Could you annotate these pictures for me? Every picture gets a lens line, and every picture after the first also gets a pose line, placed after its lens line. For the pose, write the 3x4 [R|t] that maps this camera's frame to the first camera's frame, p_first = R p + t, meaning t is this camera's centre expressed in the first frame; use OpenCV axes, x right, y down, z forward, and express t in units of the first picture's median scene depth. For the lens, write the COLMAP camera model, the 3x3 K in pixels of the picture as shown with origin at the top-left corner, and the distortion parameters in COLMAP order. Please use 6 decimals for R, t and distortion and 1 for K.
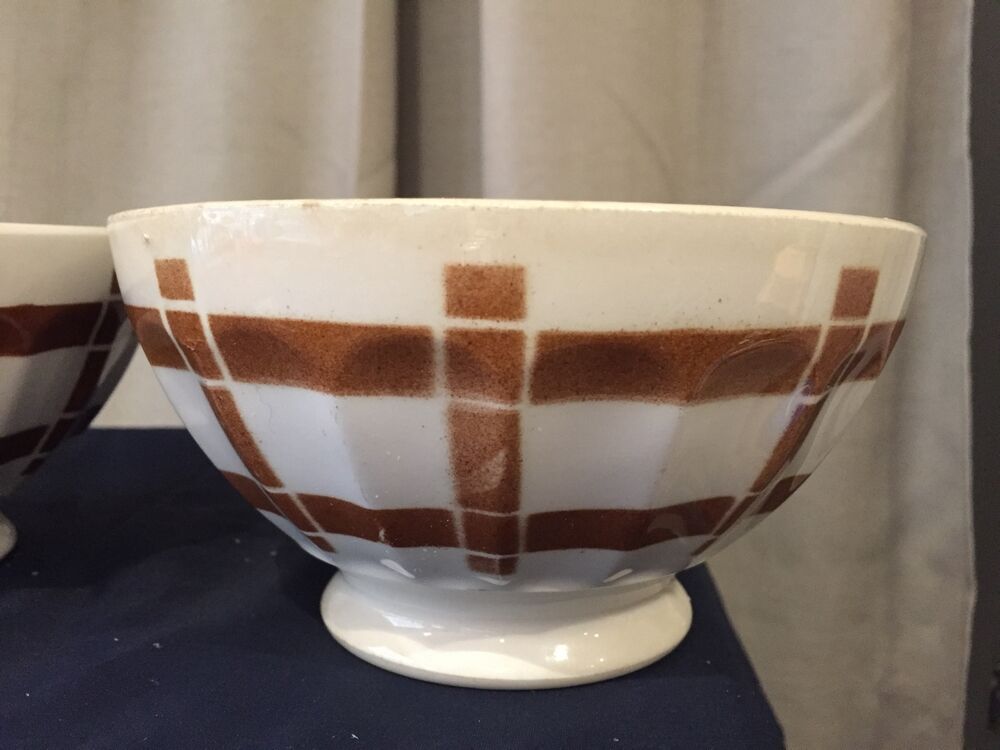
lens RADIAL K [[886.0, 0, 500.0], [0, 886.0, 375.0], [0, 0, 1]] dist [0.064042, -0.113751]
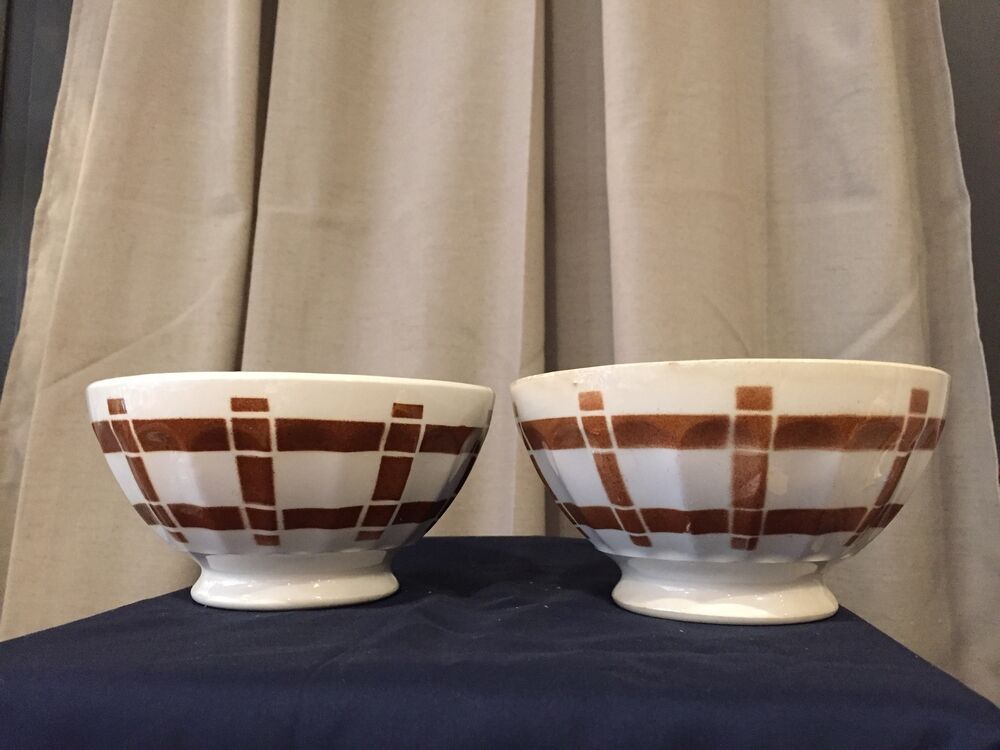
lens RADIAL K [[860.3, 0, 500.0], [0, 860.3, 375.0], [0, 0, 1]] dist [0.077716, -0.117164]
pose [[0.998849, -0.020450, -0.043399, -0.488412], [0.010712, 0.976830, -0.213748, 0.270787], [0.046764, 0.213037, 0.975924, -1.040666]]
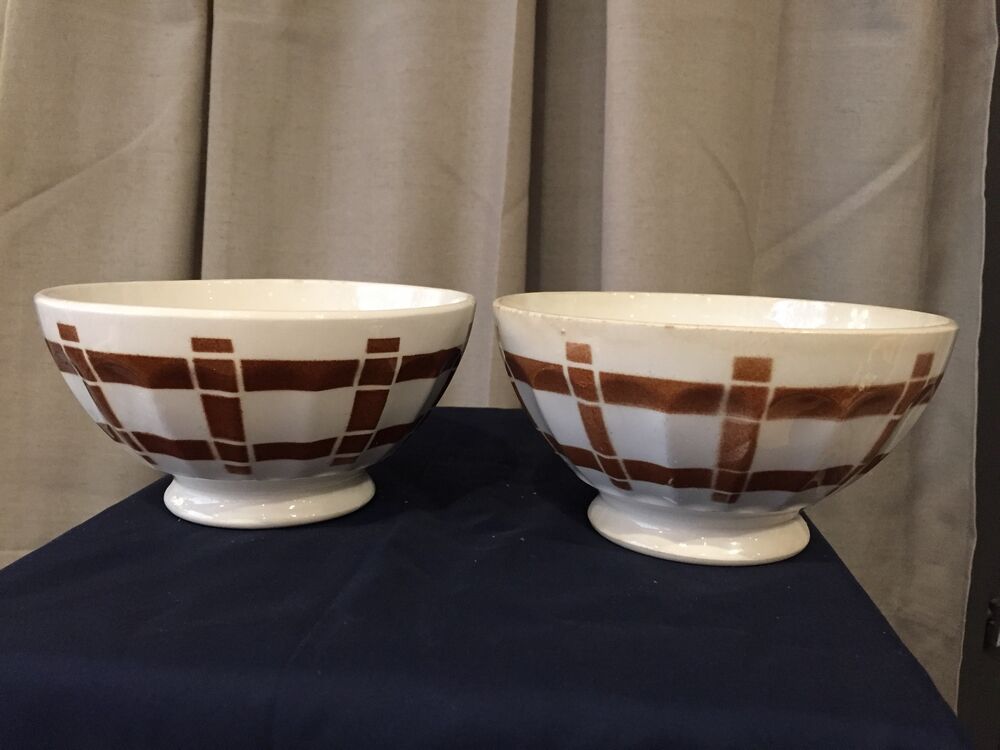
lens RADIAL K [[860.3, 0, 500.0], [0, 860.3, 375.0], [0, 0, 1]] dist [0.077716, -0.117164]
pose [[0.999719, 0.015716, -0.017773, -0.503661], [-0.014921, 0.998921, 0.043977, -0.138862], [0.018445, -0.043700, 0.998874, -0.945554]]
